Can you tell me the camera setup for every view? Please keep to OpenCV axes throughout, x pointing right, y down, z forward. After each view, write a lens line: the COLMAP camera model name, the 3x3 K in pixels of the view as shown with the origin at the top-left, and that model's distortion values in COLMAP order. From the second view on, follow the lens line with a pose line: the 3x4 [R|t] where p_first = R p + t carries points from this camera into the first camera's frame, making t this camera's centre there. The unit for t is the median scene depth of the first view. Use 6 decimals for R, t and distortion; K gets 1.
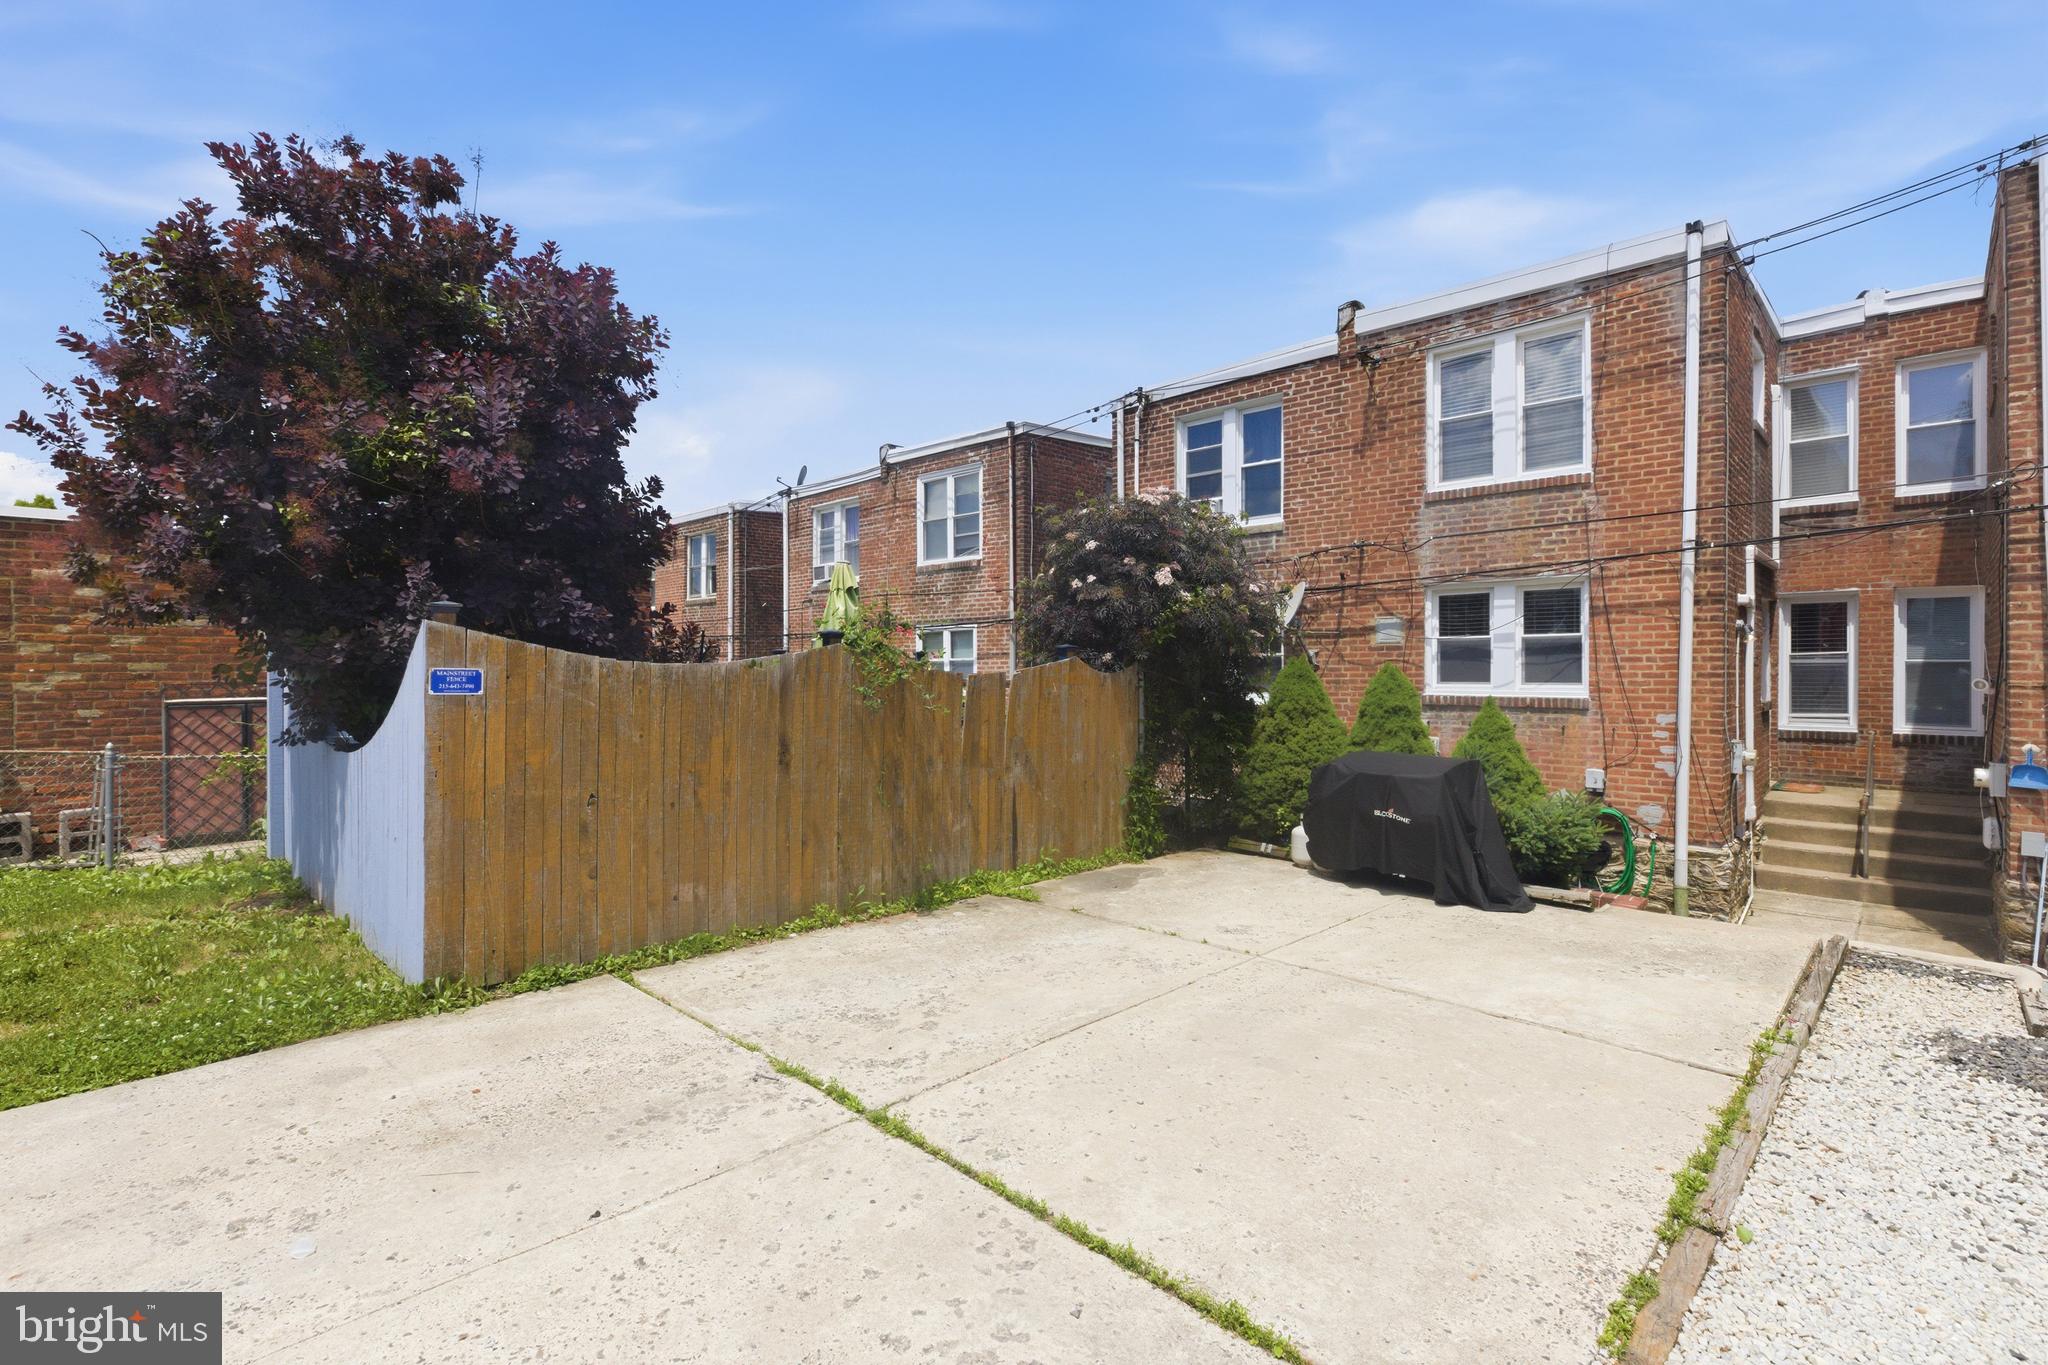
lens RADIAL K [[929.2, 0, 1024.8], [0, 929.2, 670.1], [0, 0, 1]] dist [-0.004799, -0.000932]
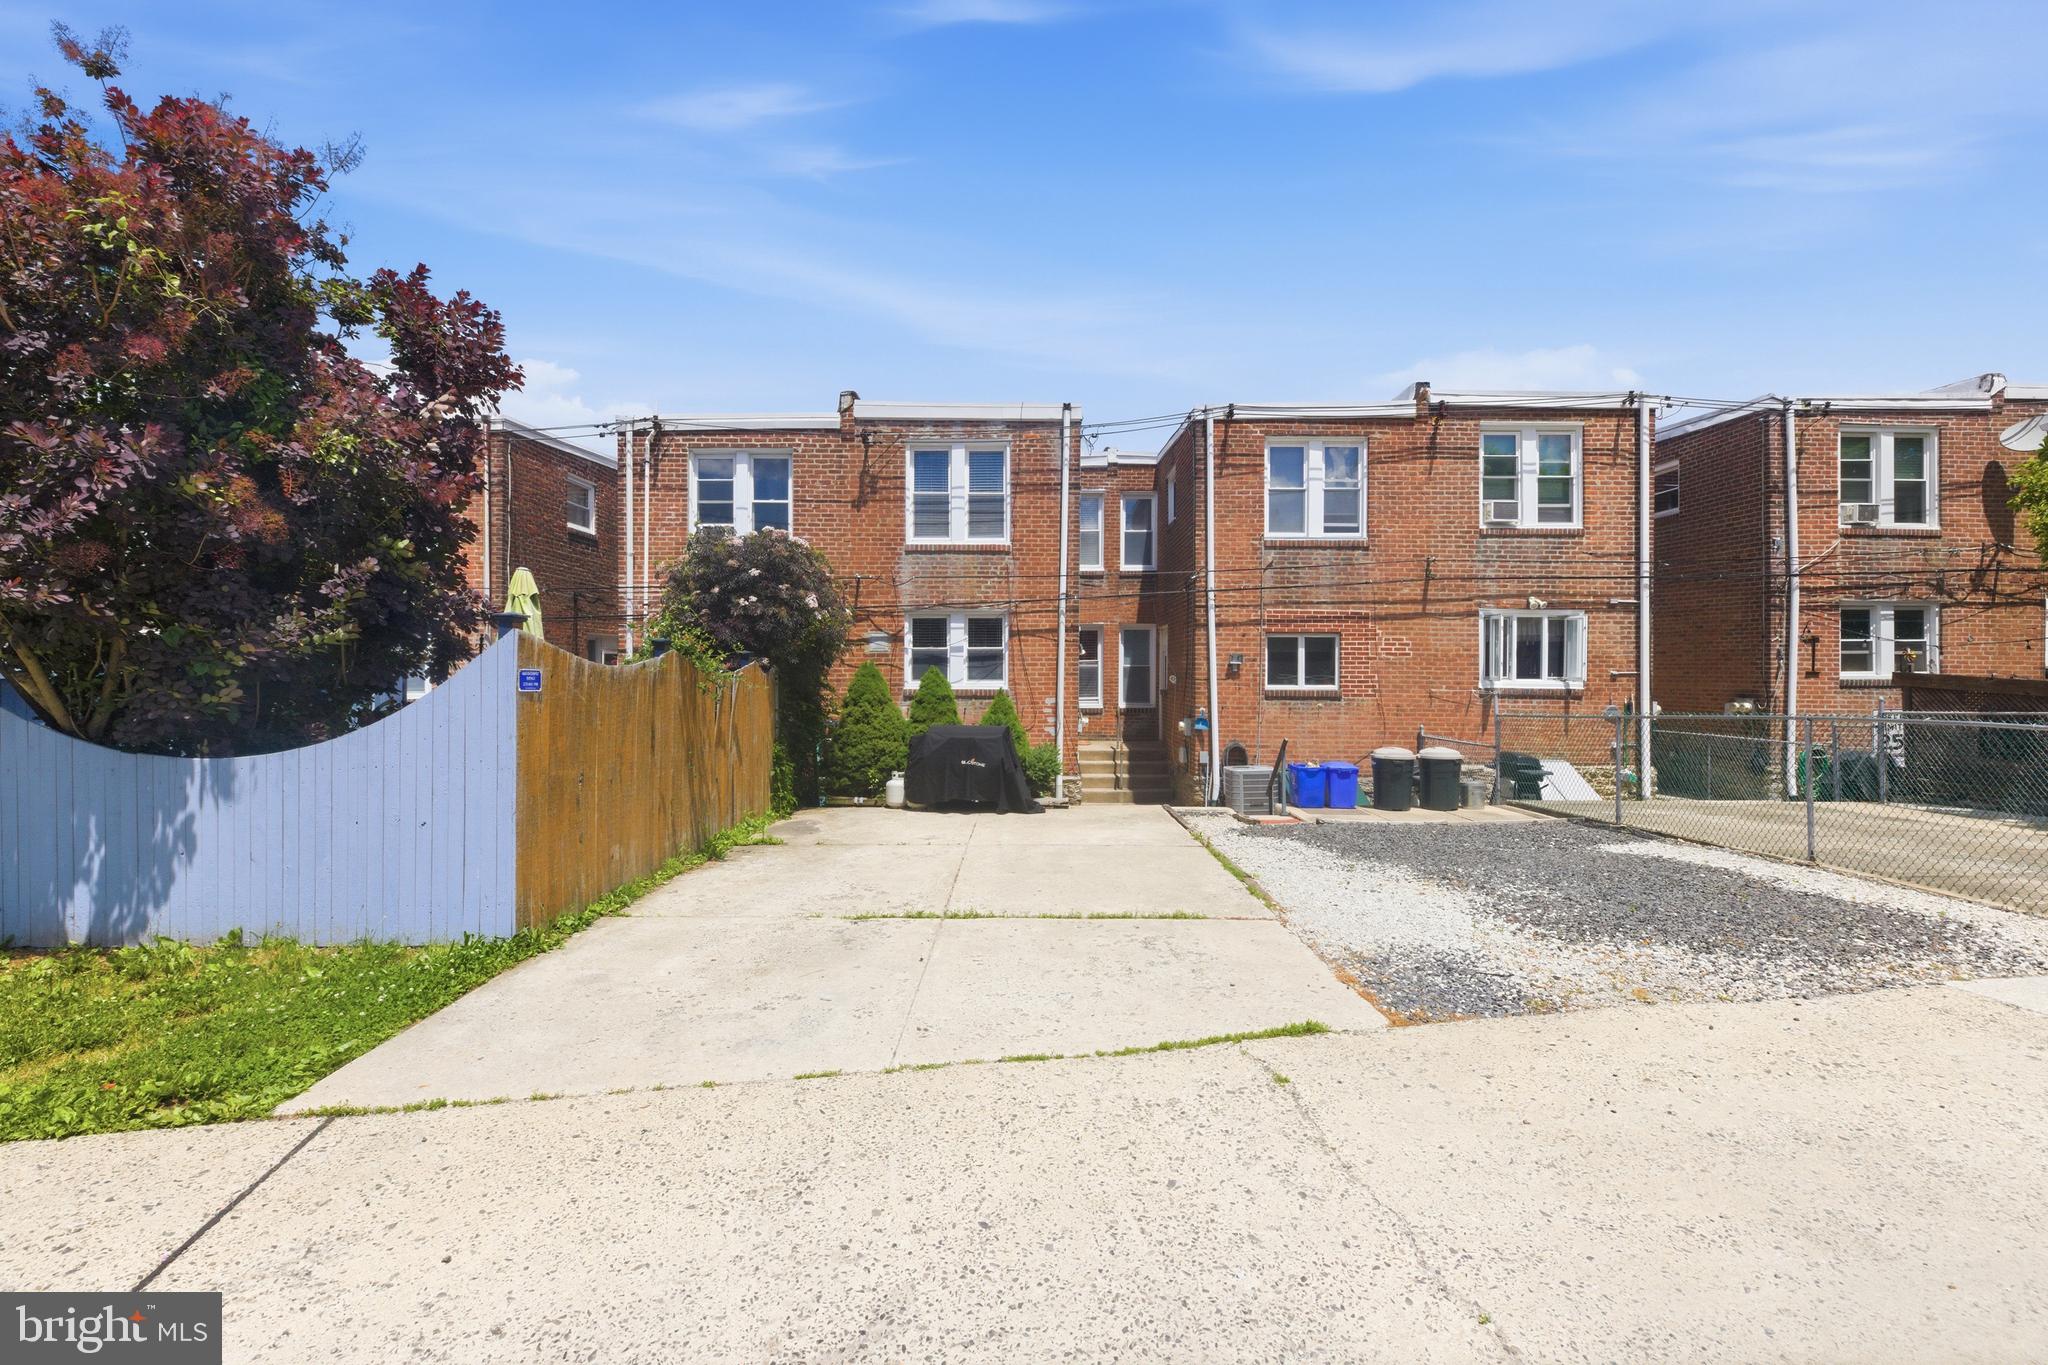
lens RADIAL K [[929.2, 0, 1024.2], [0, 929.2, 679.3], [0, 0, 1]] dist [-0.004799, -0.000932]
pose [[0.718618, -0.005980, 0.695380, -0.424705], [0.000178, 0.999965, 0.008416, 0.000255], [-0.695405, -0.005924, 0.718593, -0.131579]]
